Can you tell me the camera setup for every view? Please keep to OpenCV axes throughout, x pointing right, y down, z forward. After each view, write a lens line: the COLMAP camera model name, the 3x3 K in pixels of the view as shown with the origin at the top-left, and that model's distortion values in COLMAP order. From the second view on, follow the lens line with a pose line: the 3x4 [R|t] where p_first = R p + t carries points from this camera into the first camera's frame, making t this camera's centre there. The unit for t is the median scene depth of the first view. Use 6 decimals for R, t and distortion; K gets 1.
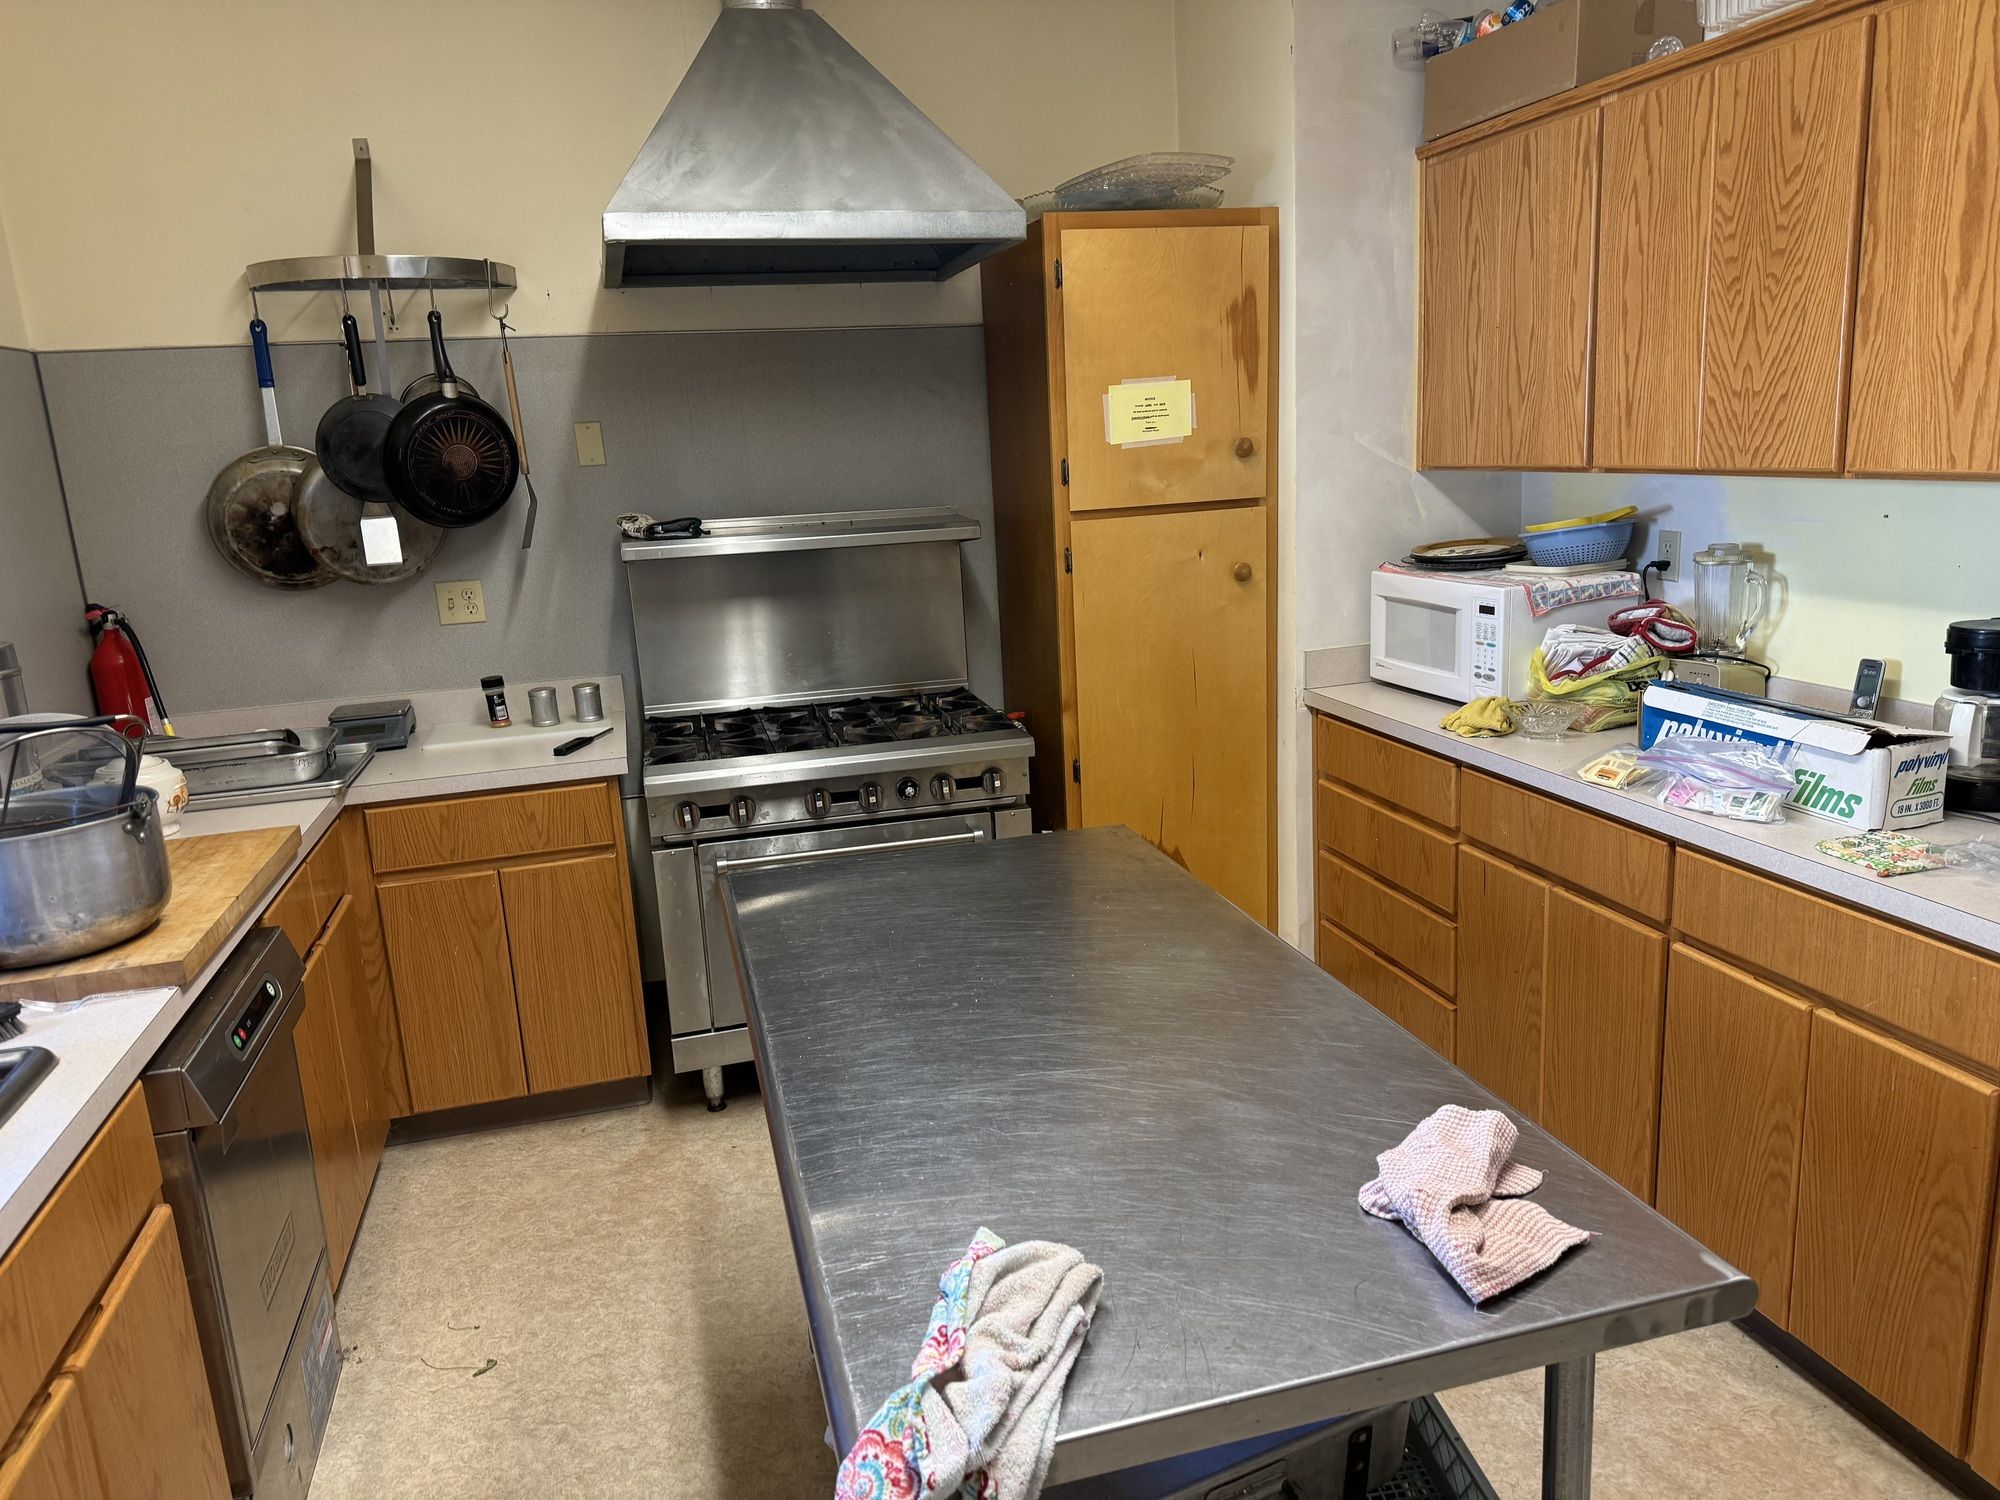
lens RADIAL K [[1406.3, 0, 1000.9], [0, 1406.3, 756.6], [0, 0, 1]] dist [0.014019, -0.008090]
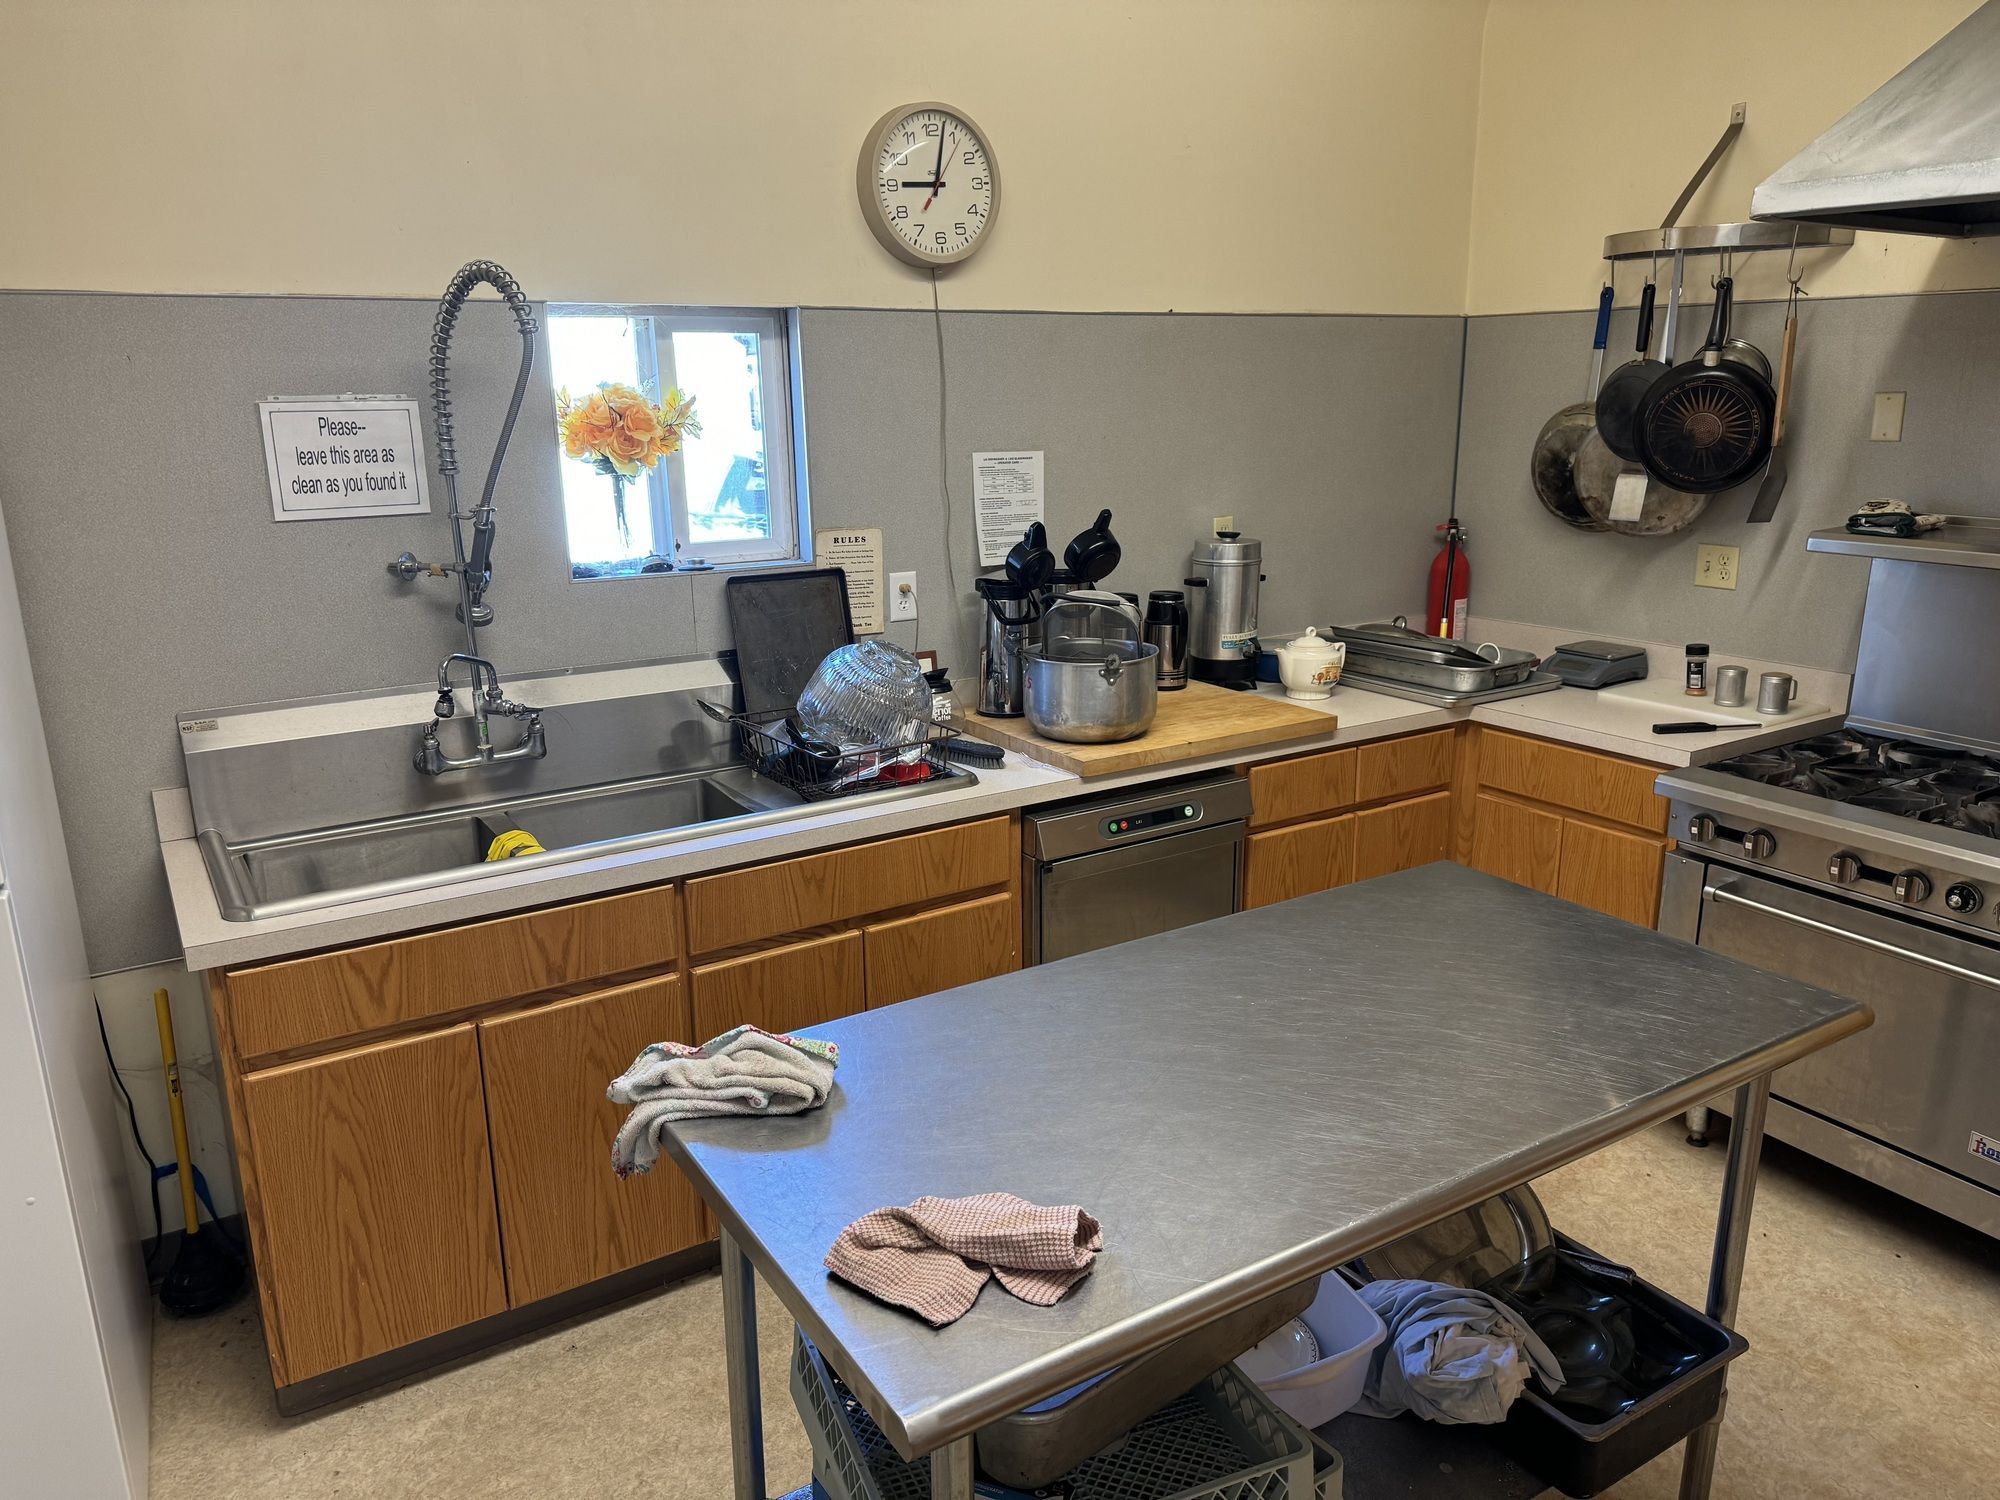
lens RADIAL K [[1406.3, 0, 996.7], [0, 1406.3, 745.9], [0, 0, 1]] dist [0.014019, -0.008090]
pose [[0.292831, 0.289616, -0.911248, 0.457532], [-0.217362, 0.948236, 0.231521, -0.120291], [0.931130, 0.130274, 0.340625, 0.219789]]
